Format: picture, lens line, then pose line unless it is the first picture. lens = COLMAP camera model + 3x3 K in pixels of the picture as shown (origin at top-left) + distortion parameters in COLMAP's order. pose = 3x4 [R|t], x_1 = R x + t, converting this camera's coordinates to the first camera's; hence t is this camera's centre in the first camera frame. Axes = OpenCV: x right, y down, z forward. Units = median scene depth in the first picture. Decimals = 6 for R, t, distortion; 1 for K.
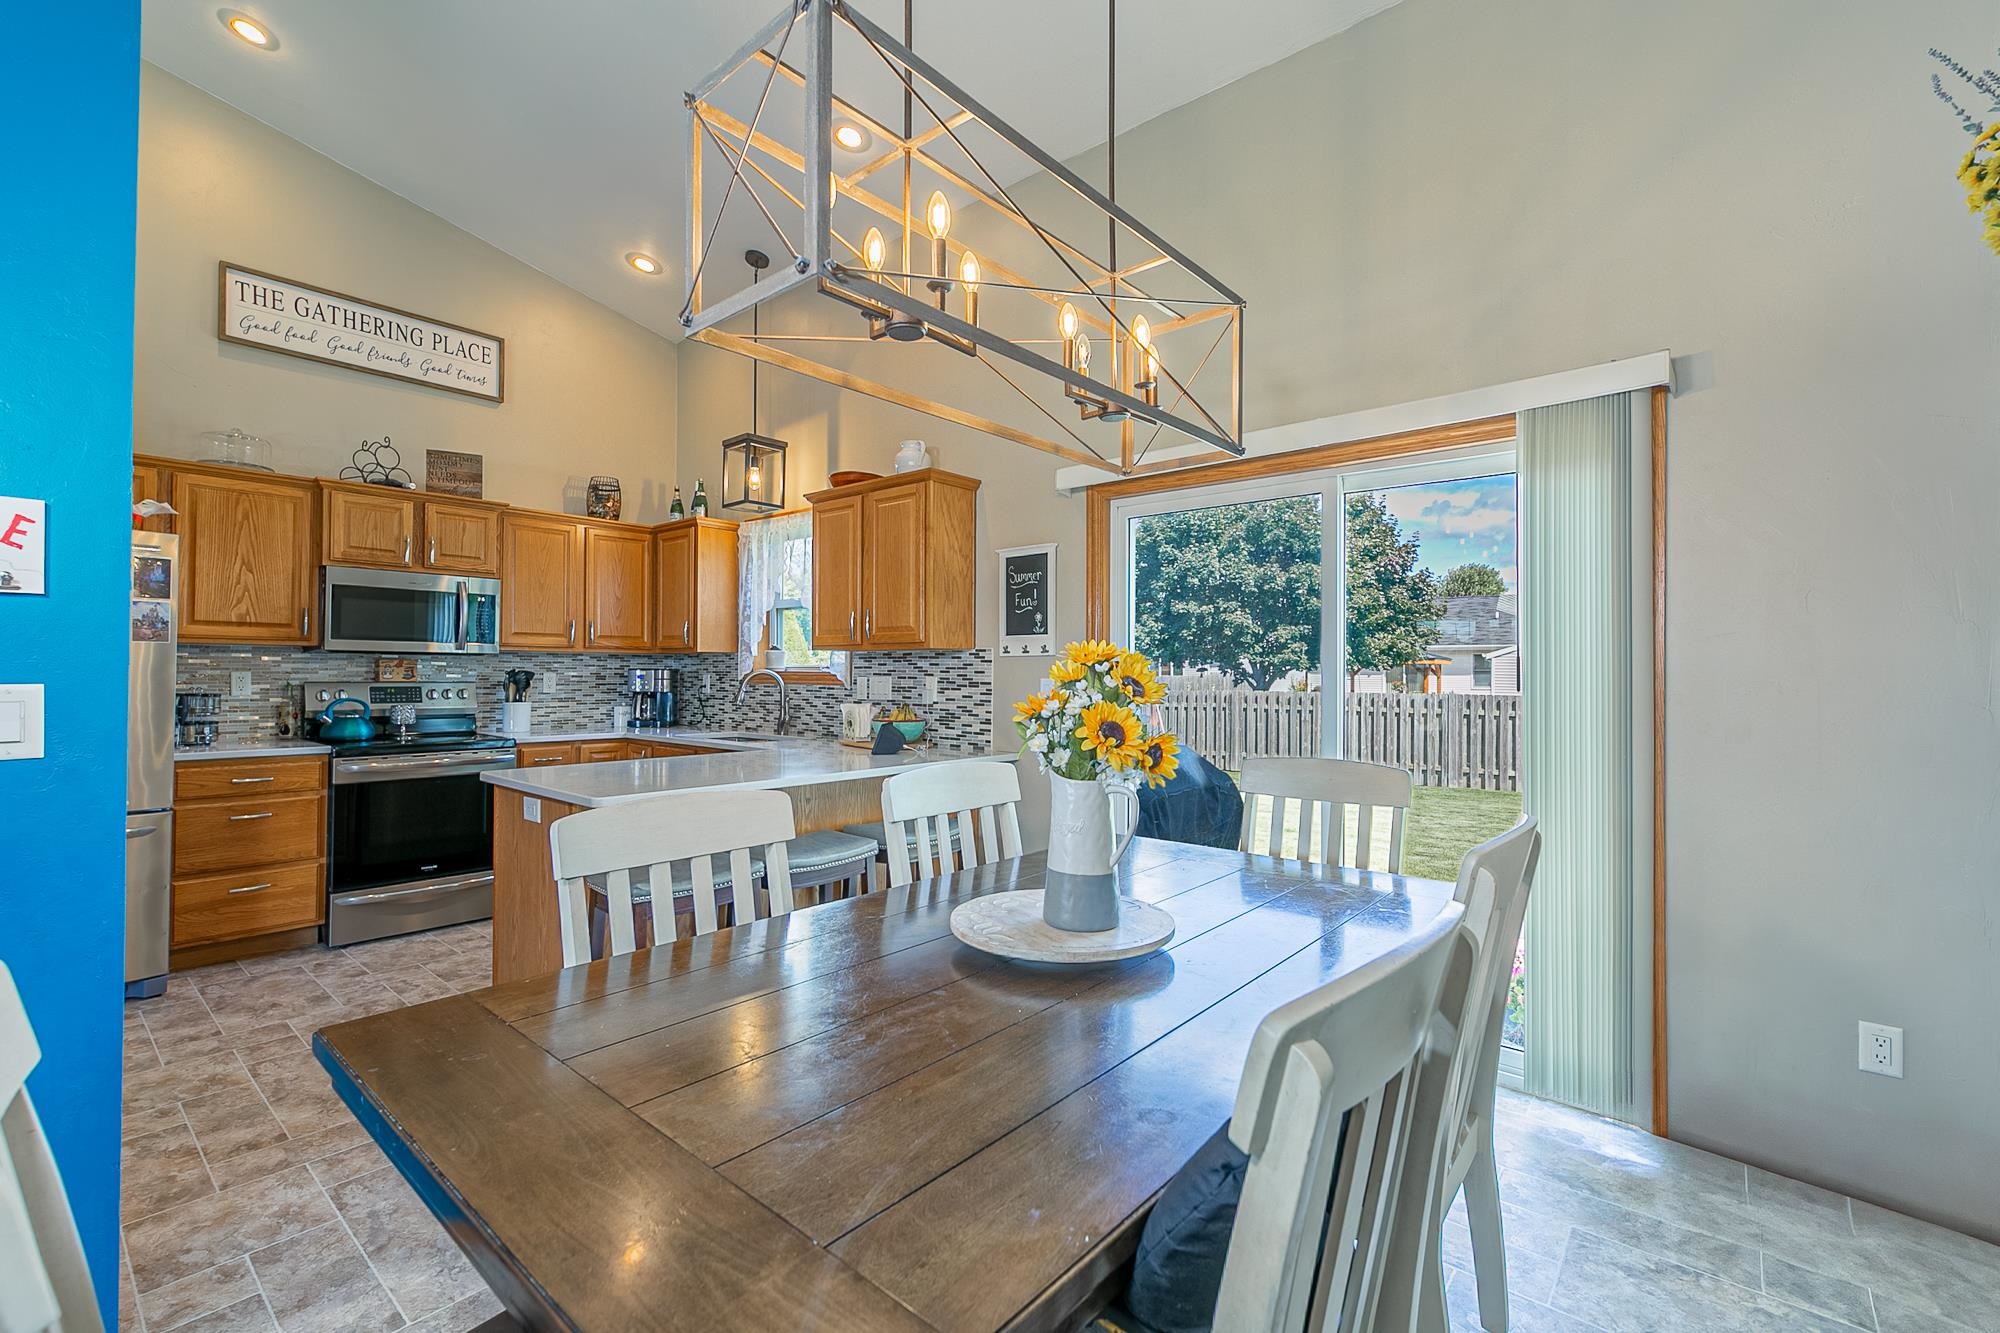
lens RADIAL K [[862.8, 0, 1014.2], [0, 862.8, 662.6], [0, 0, 1]] dist [-0.002145, -0.000998]
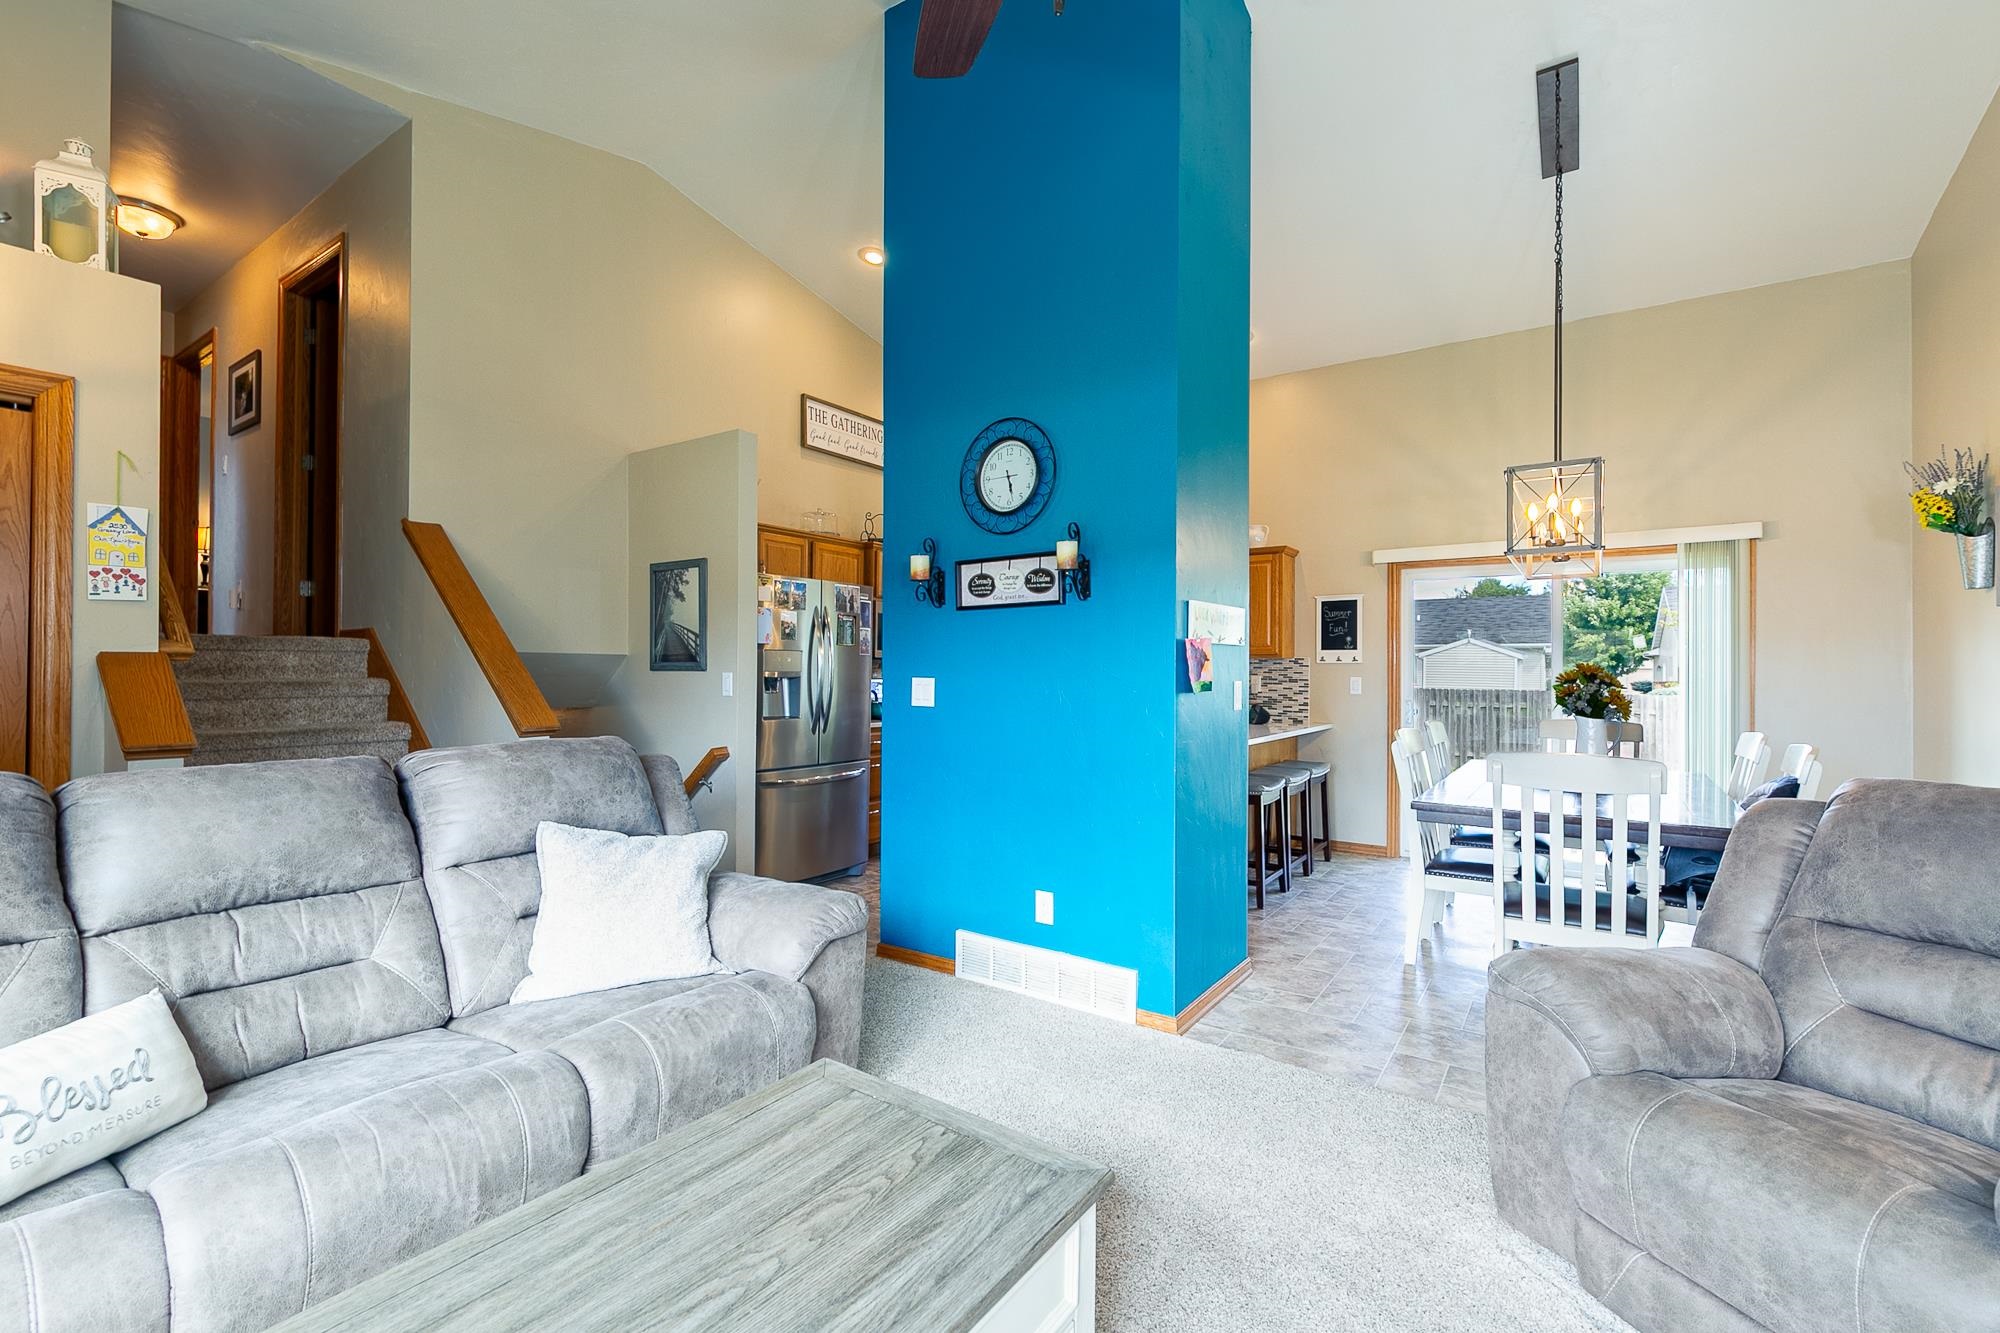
lens RADIAL K [[862.8, 0, 1004.4], [0, 862.8, 656.3], [0, 0, 1]] dist [-0.002145, -0.000998]
pose [[0.994121, 0.003224, 0.108226, -0.708356], [-0.002961, 0.999992, -0.002584, -0.012798], [-0.108234, 0.002249, 0.994123, -0.484211]]
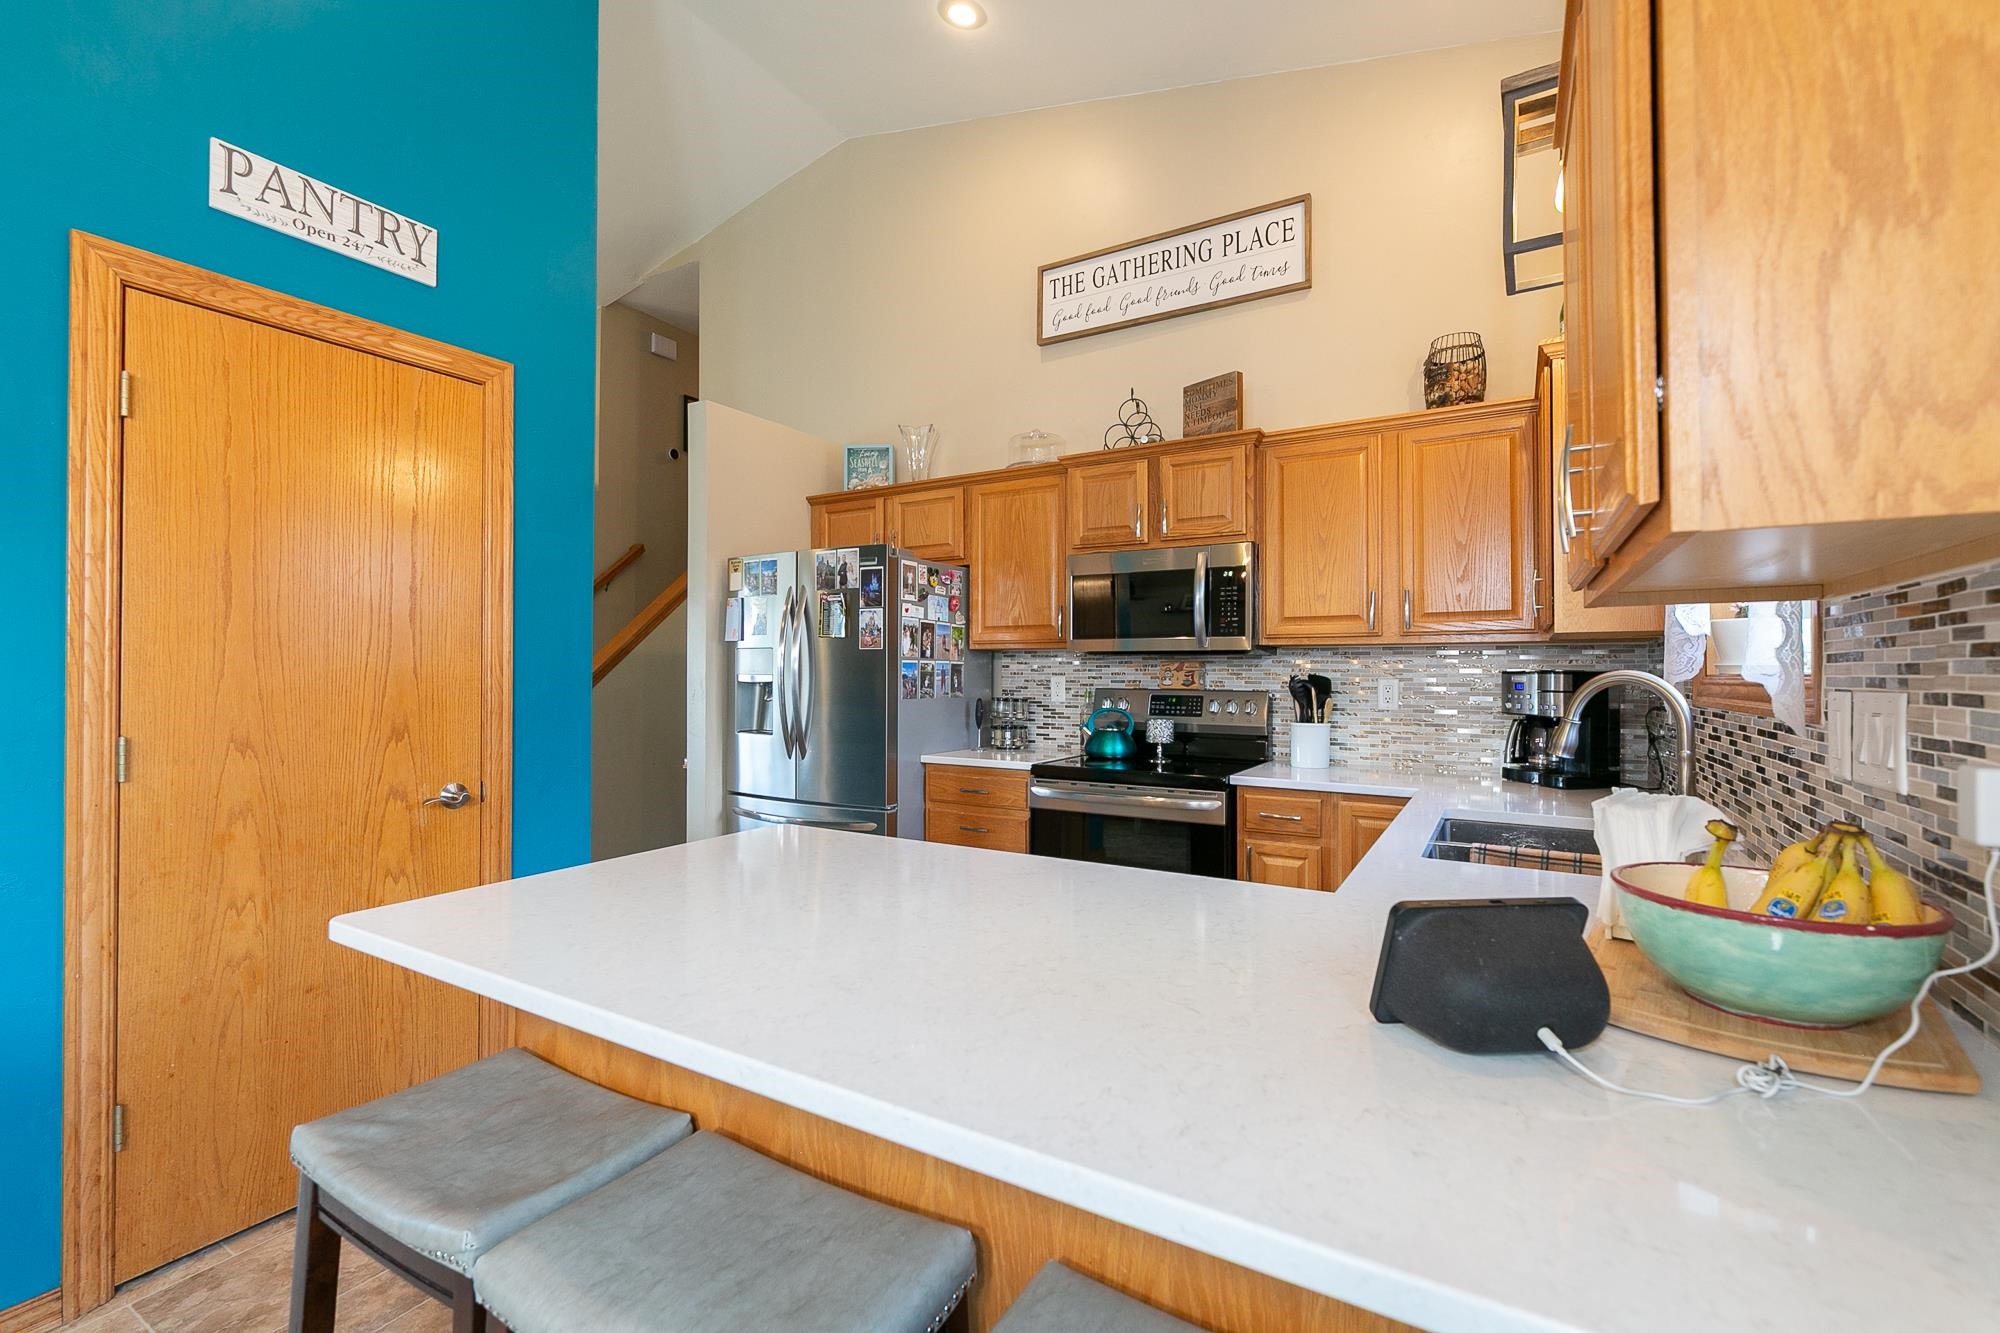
lens RADIAL K [[862.8, 0, 1003.0], [0, 862.8, 656.2], [0, 0, 1]] dist [-0.002145, -0.000998]
pose [[0.166195, -0.025403, -0.985766, 0.047267], [0.012117, 0.999645, -0.023718, 0.009128], [0.986018, -0.008003, 0.166444, 0.754318]]
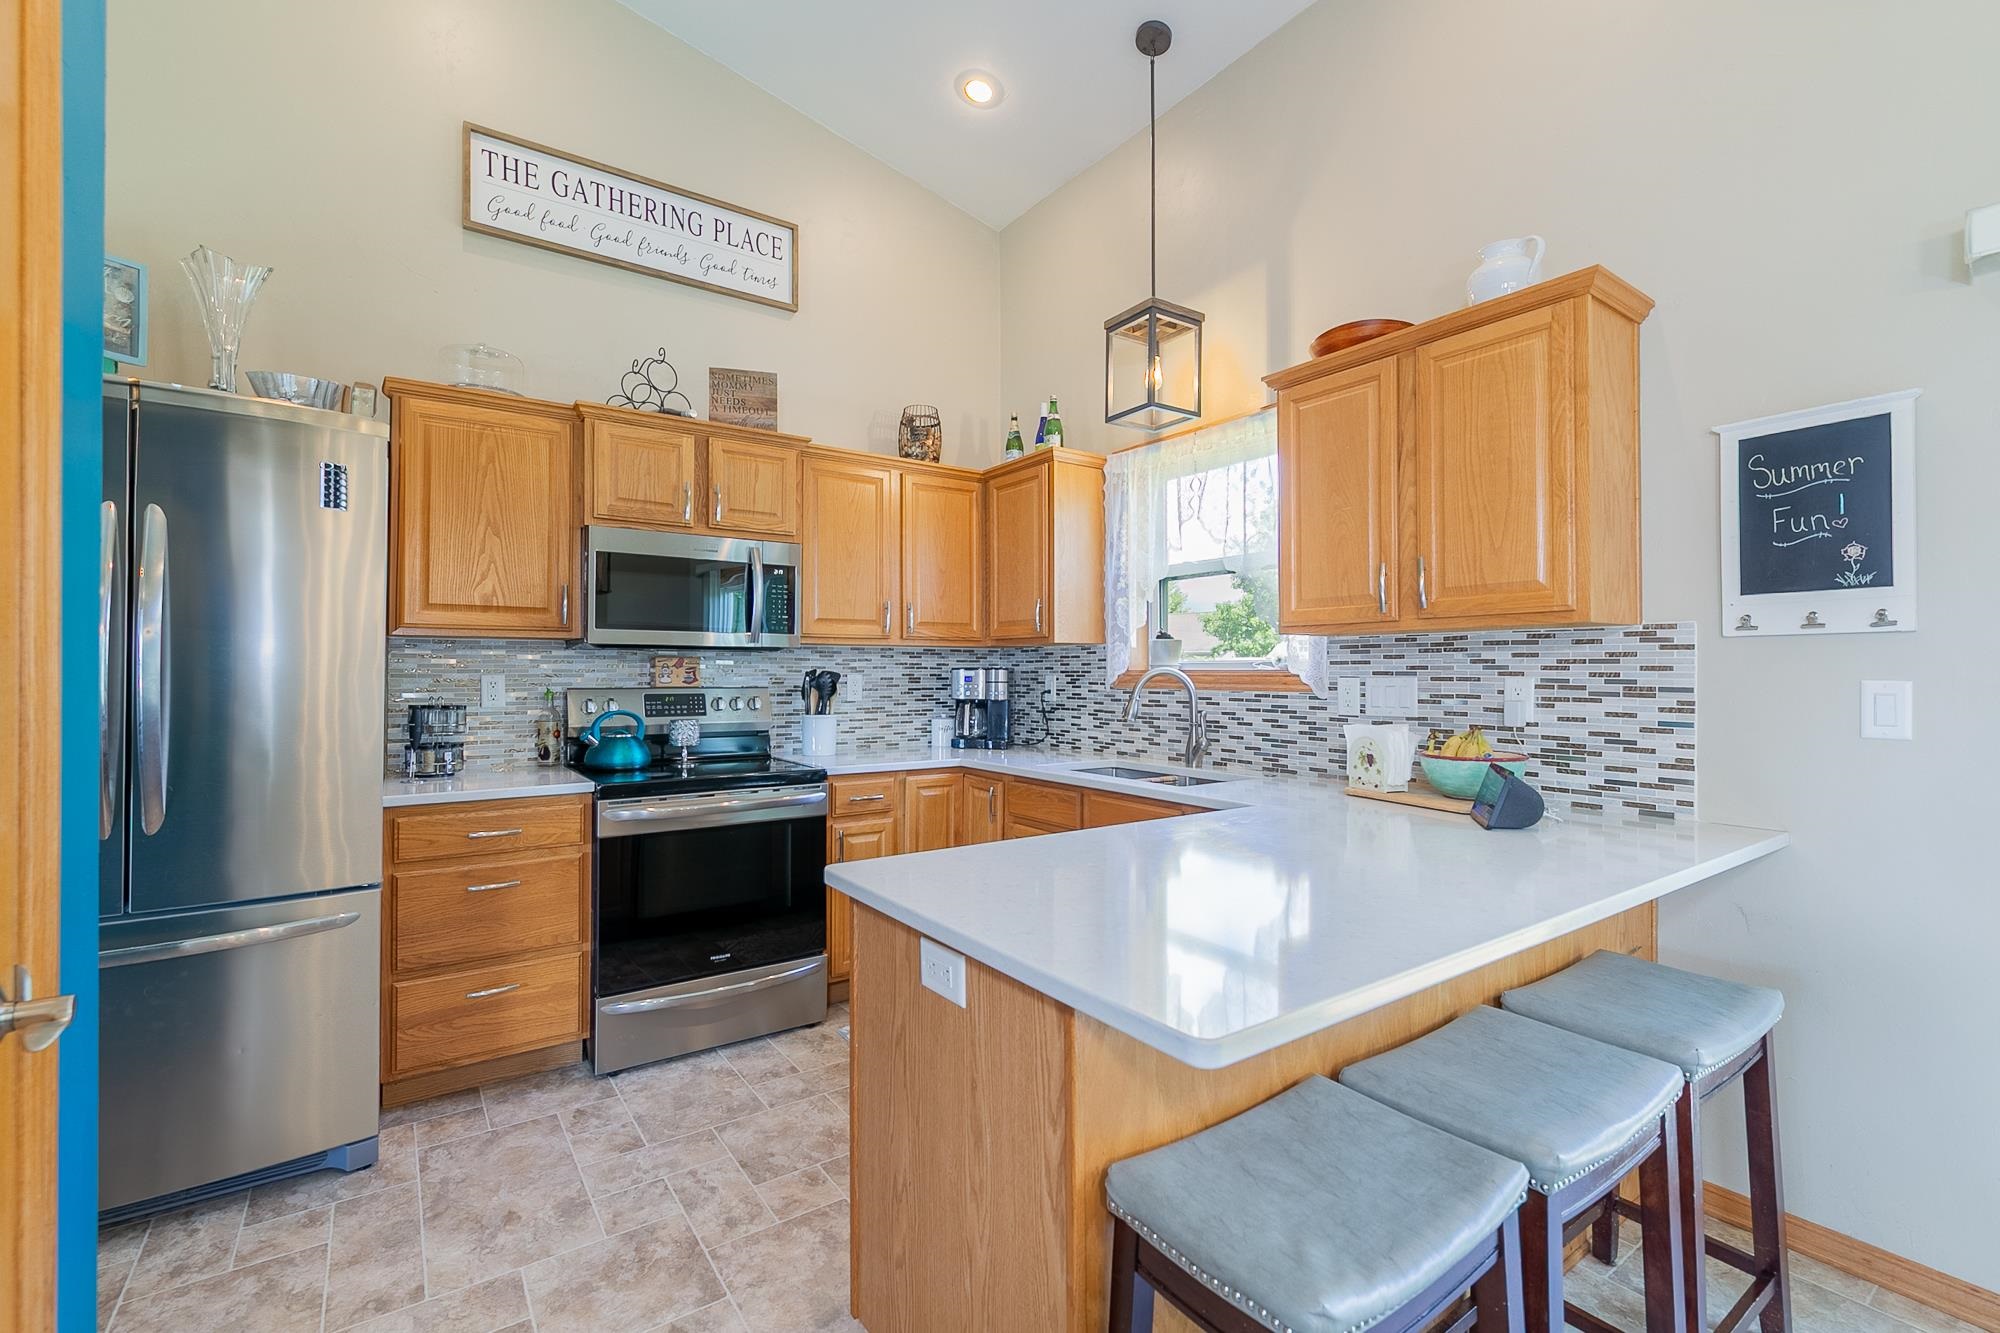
lens RADIAL K [[862.8, 0, 1005.8], [0, 862.8, 663.4], [0, 0, 1]] dist [-0.002145, -0.000998]
pose [[0.968547, -0.008241, -0.248696, -0.276898], [0.008716, 0.999962, 0.000808, 0.003982], [0.248680, -0.002950, 0.968581, 0.378853]]
